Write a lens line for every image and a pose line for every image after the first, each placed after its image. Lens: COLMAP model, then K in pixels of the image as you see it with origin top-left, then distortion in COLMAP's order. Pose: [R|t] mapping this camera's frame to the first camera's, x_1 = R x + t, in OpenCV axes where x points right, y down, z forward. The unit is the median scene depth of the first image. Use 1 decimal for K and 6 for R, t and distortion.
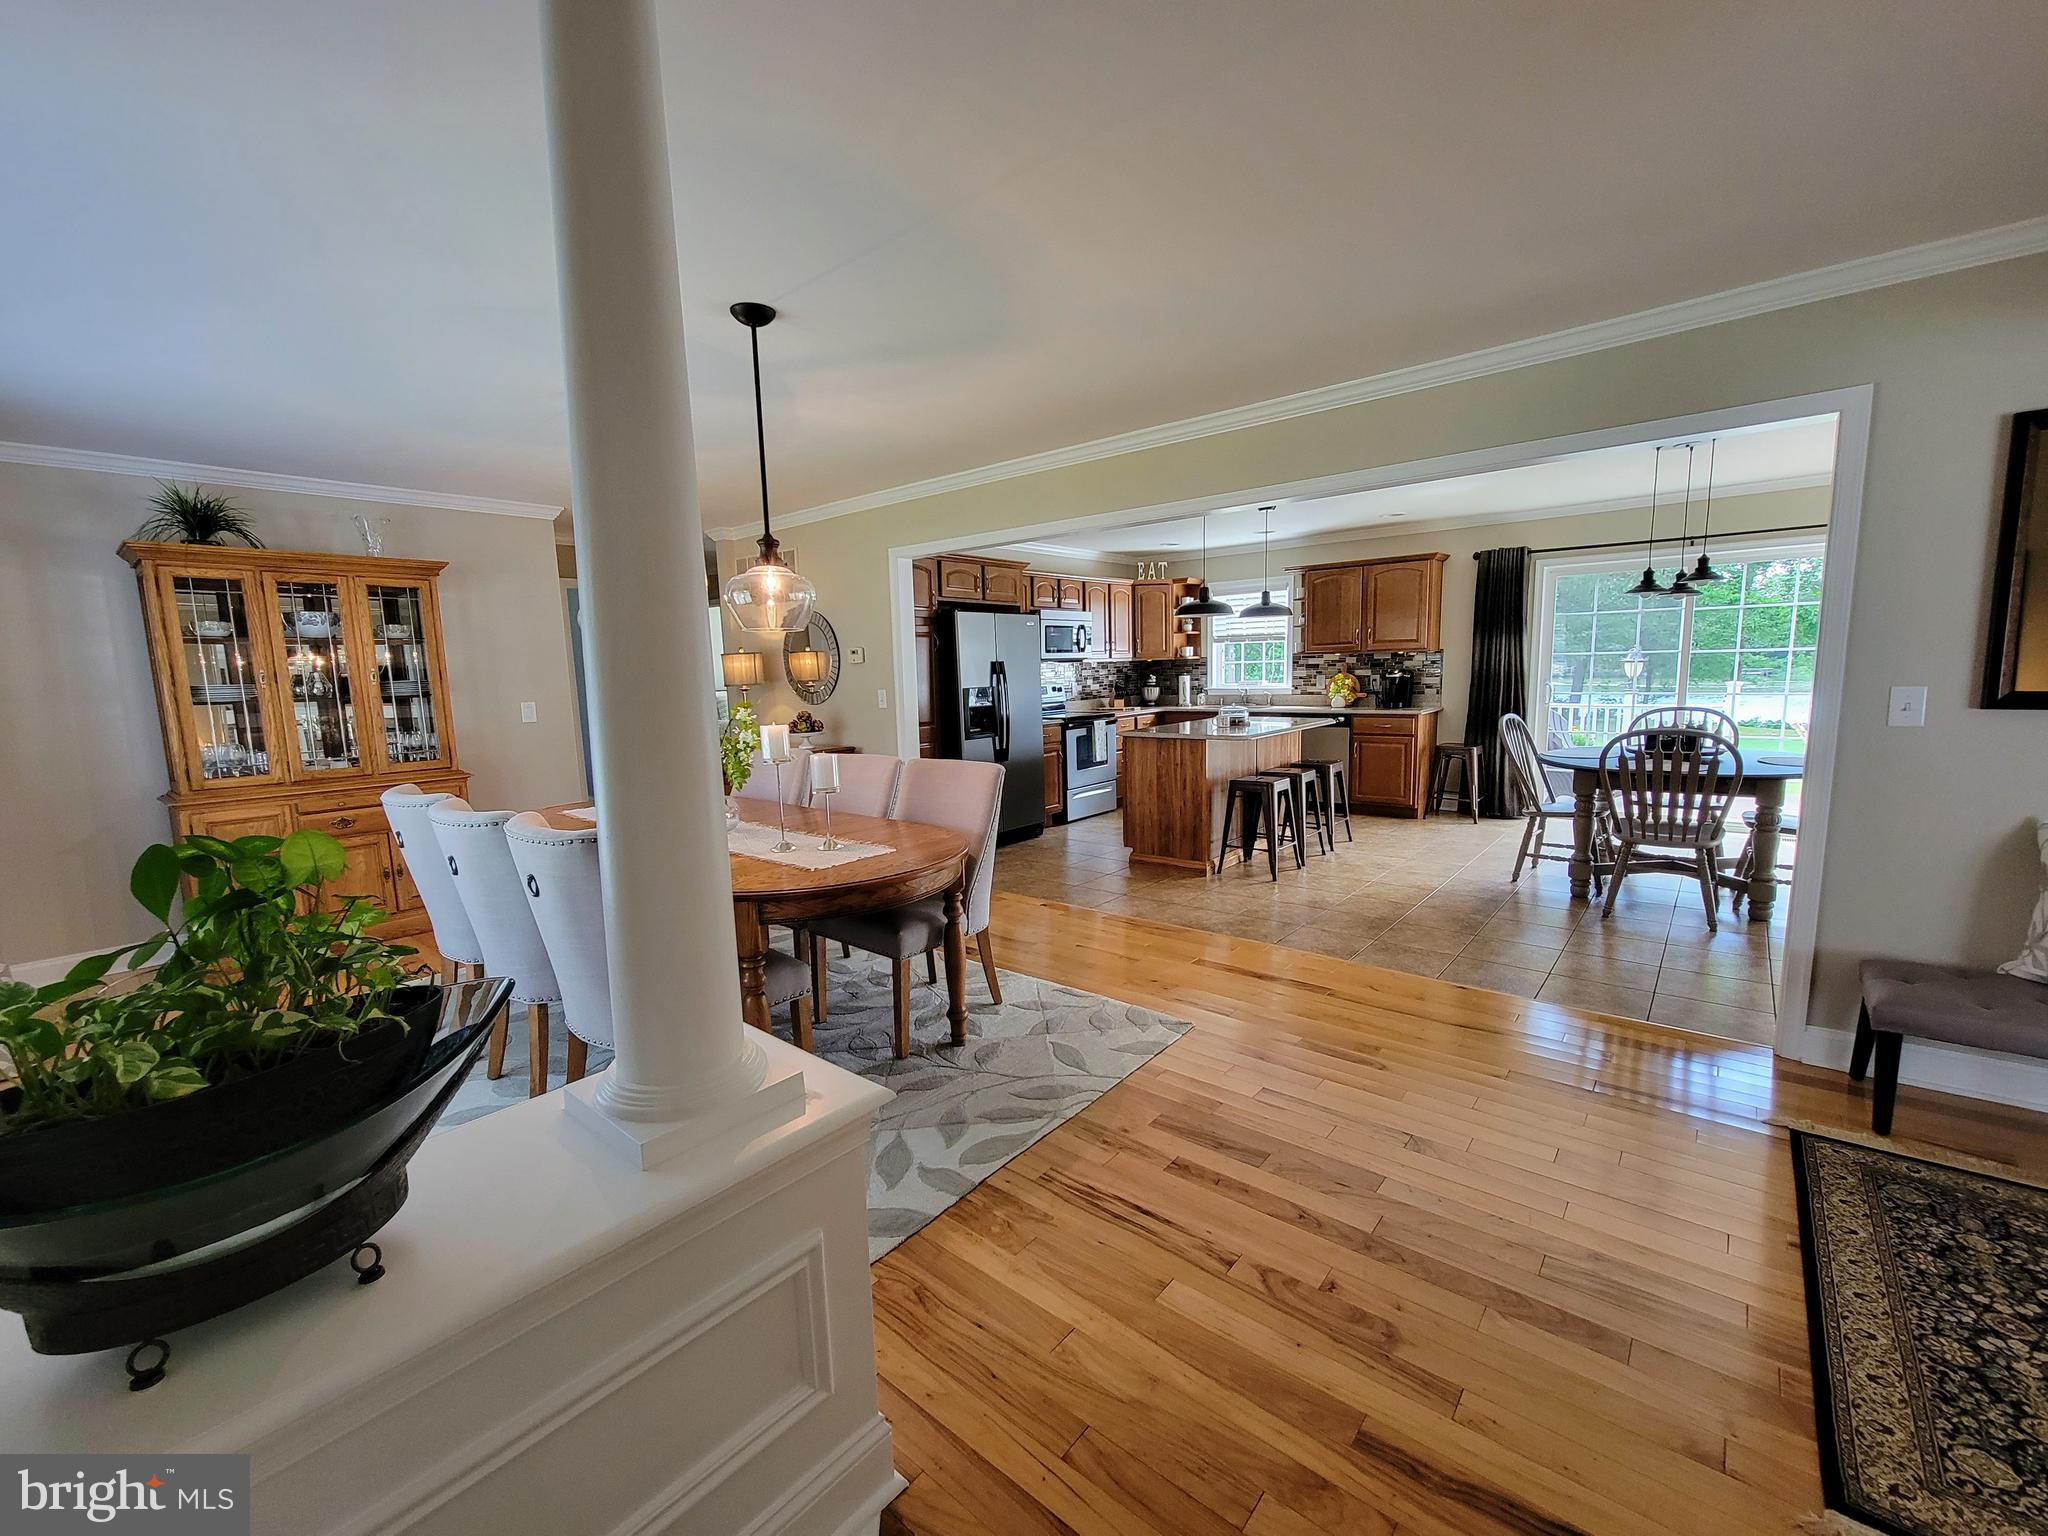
lens RADIAL K [[831.5, 0, 1023.8], [0, 831.5, 788.5], [0, 0, 1]] dist [0.001955, -0.000021]
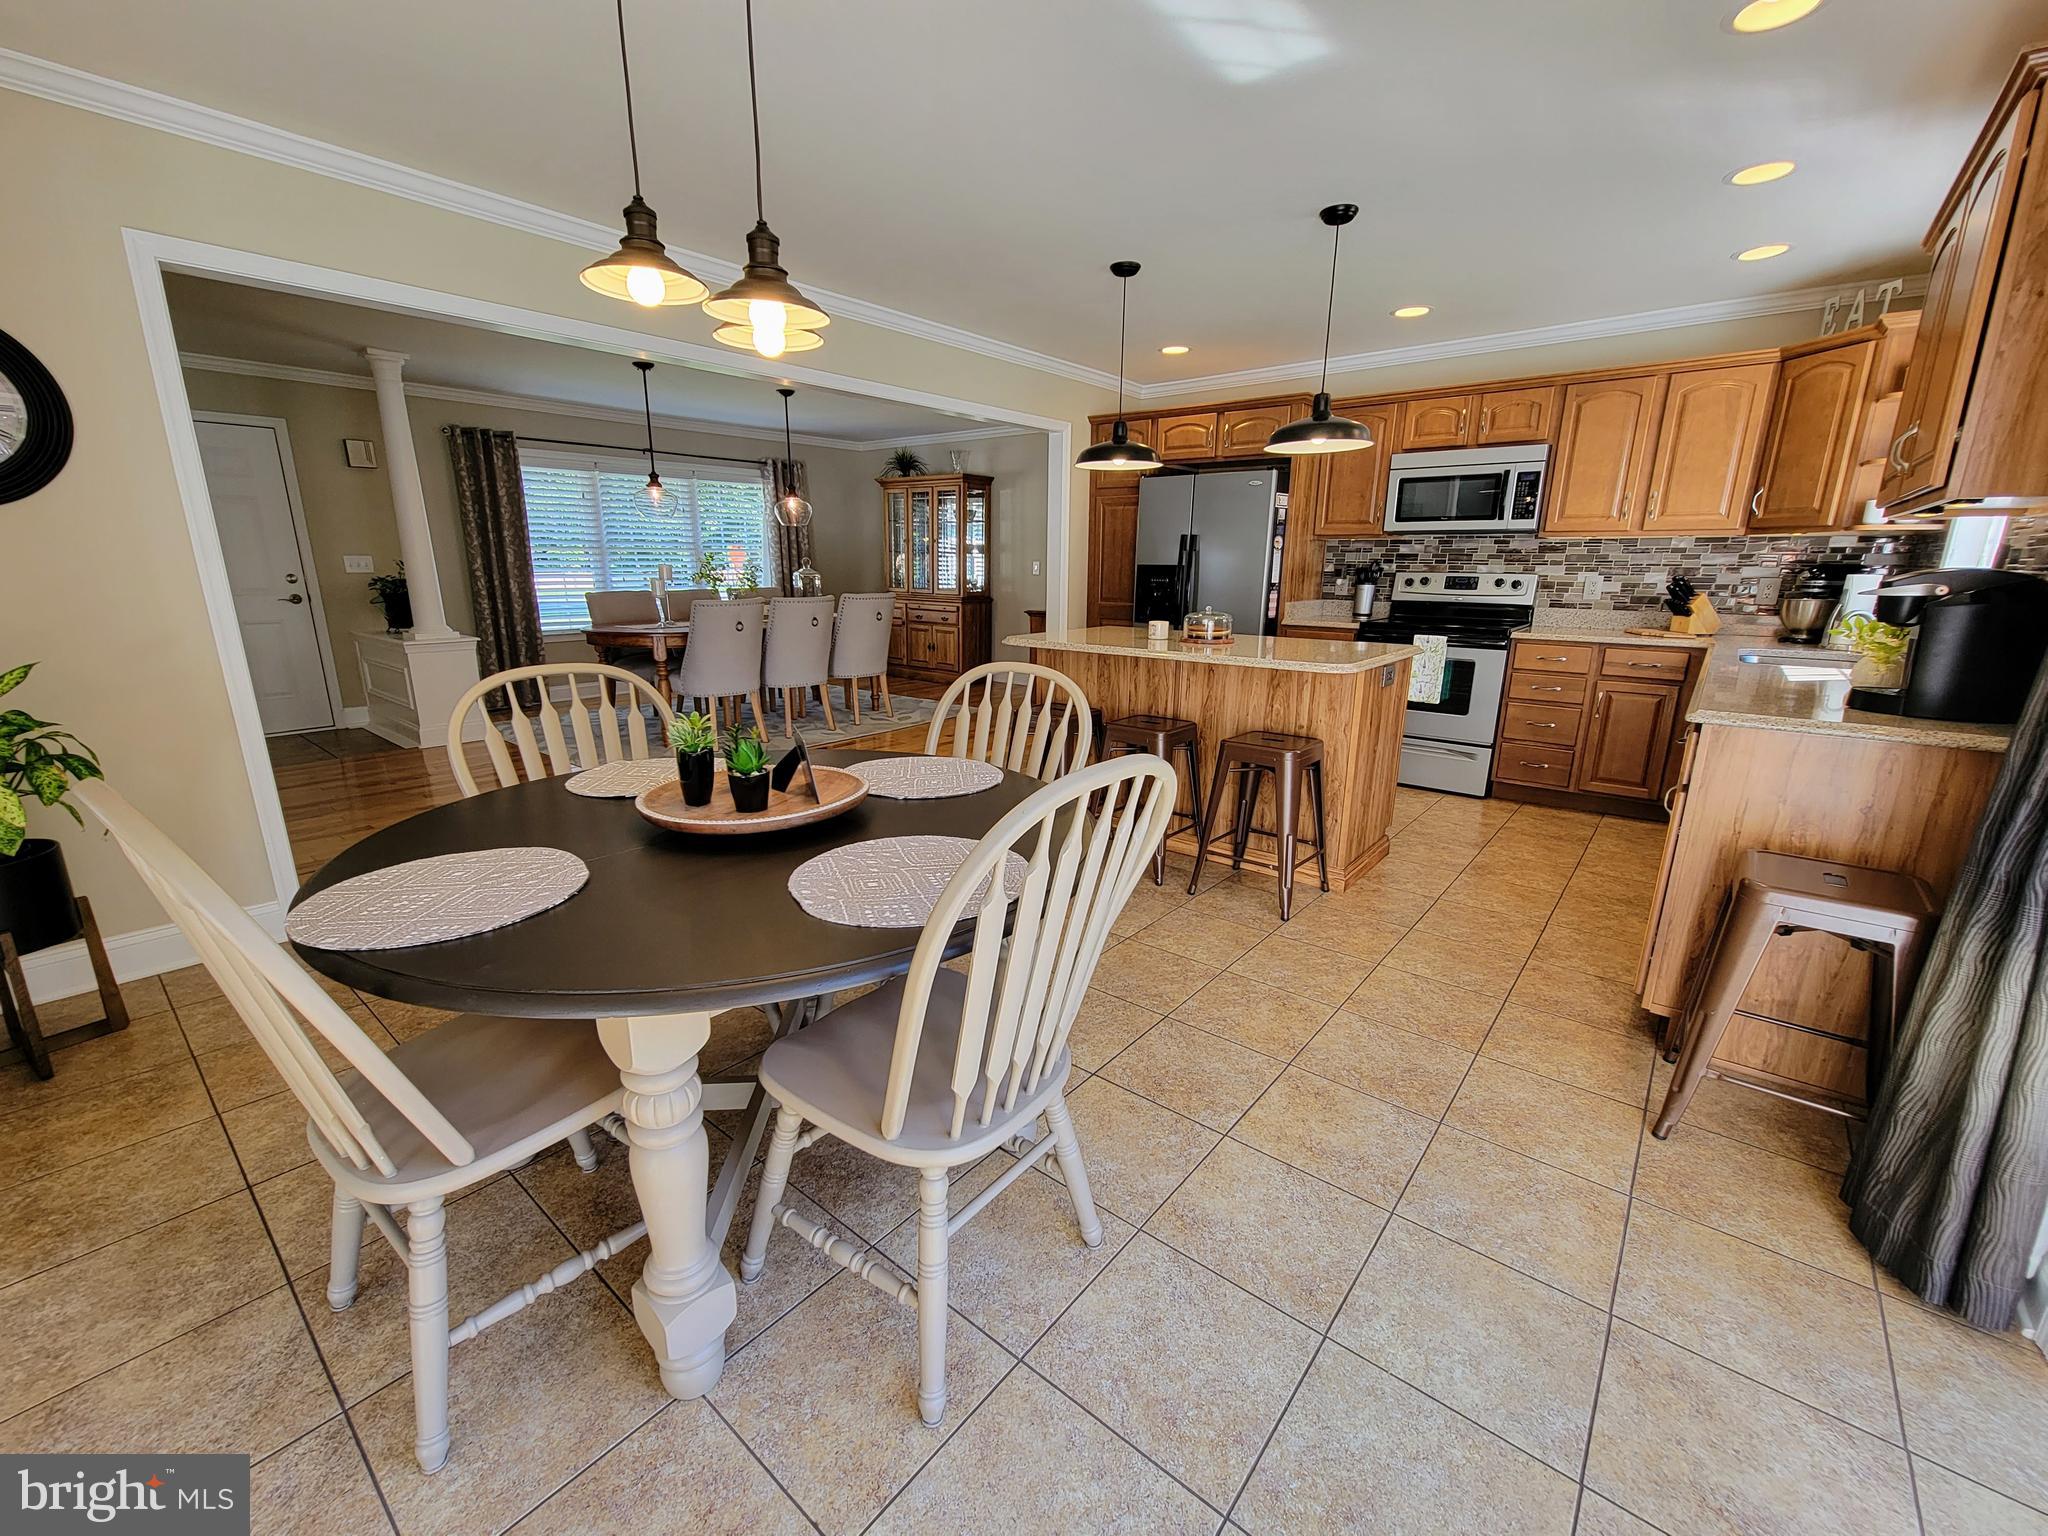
lens RADIAL K [[836.4, 0, 1018.5], [0, 836.4, 779.2], [0, 0, 1]] dist [0.001880, -0.003256]
pose [[0.006575, 0.282073, -0.959371, 0.787454], [-0.154653, 0.948135, 0.277709, -0.118223], [0.987947, 0.146543, 0.049857, 0.771233]]
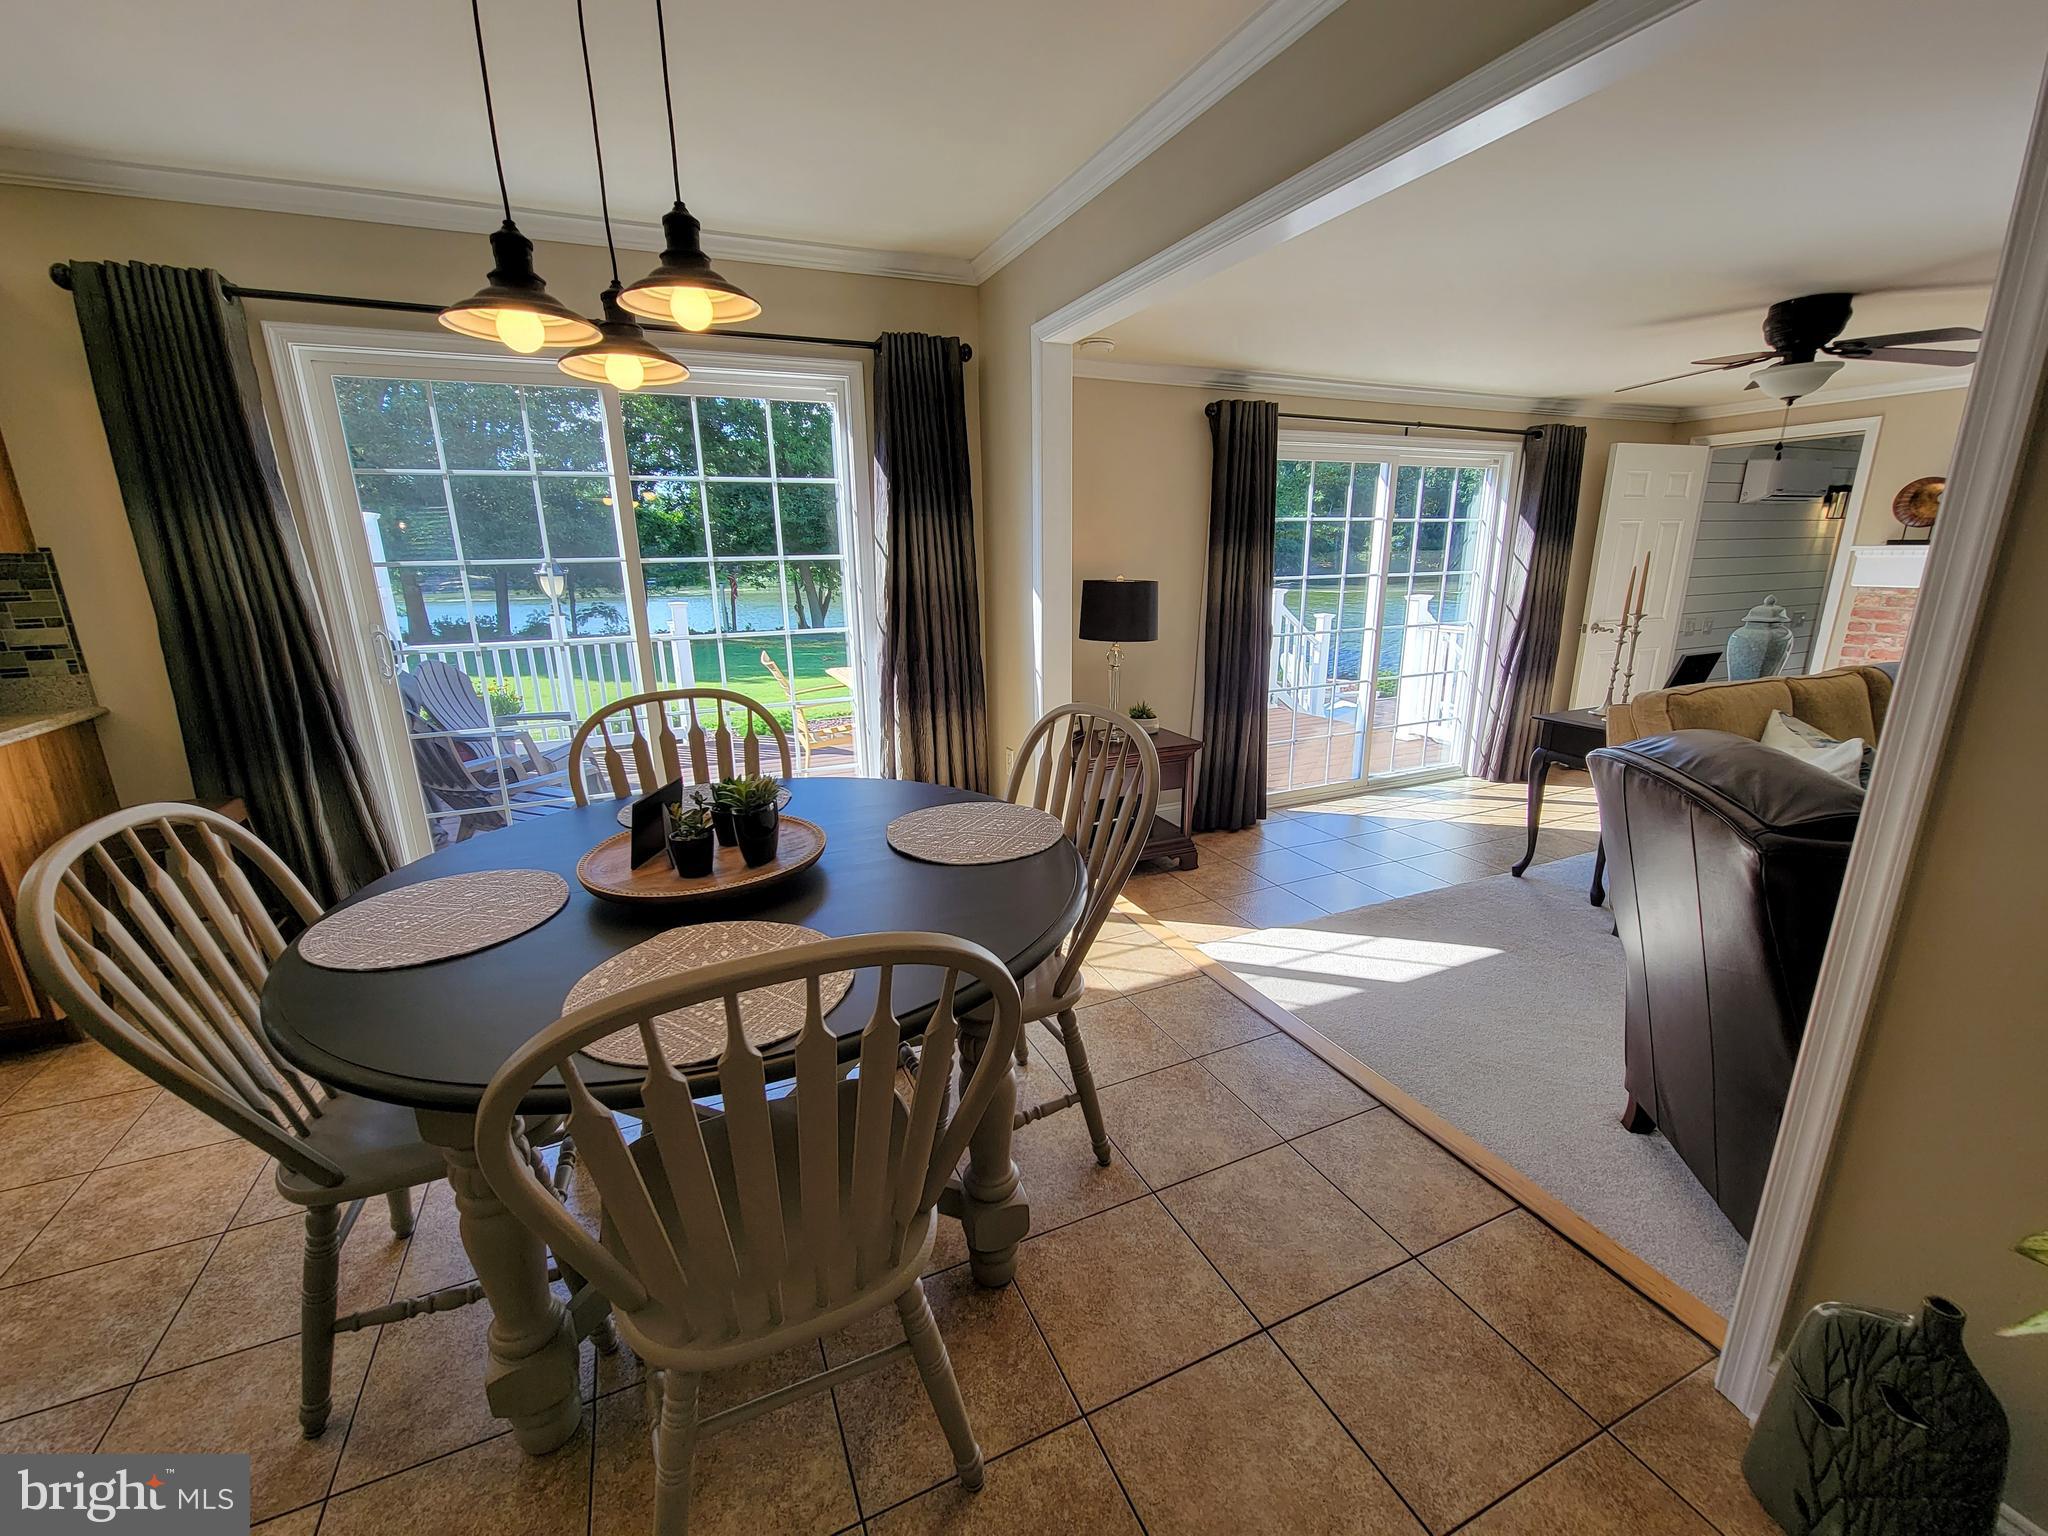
lens RADIAL K [[836.4, 0, 1018.5], [0, 836.4, 779.2], [0, 0, 1]] dist [0.001880, -0.003256]
pose [[0.437022, -0.217937, 0.872649, 0.384807], [0.140894, 0.974811, 0.172892, -0.079141], [-0.888347, 0.047393, 0.456720, 0.512599]]
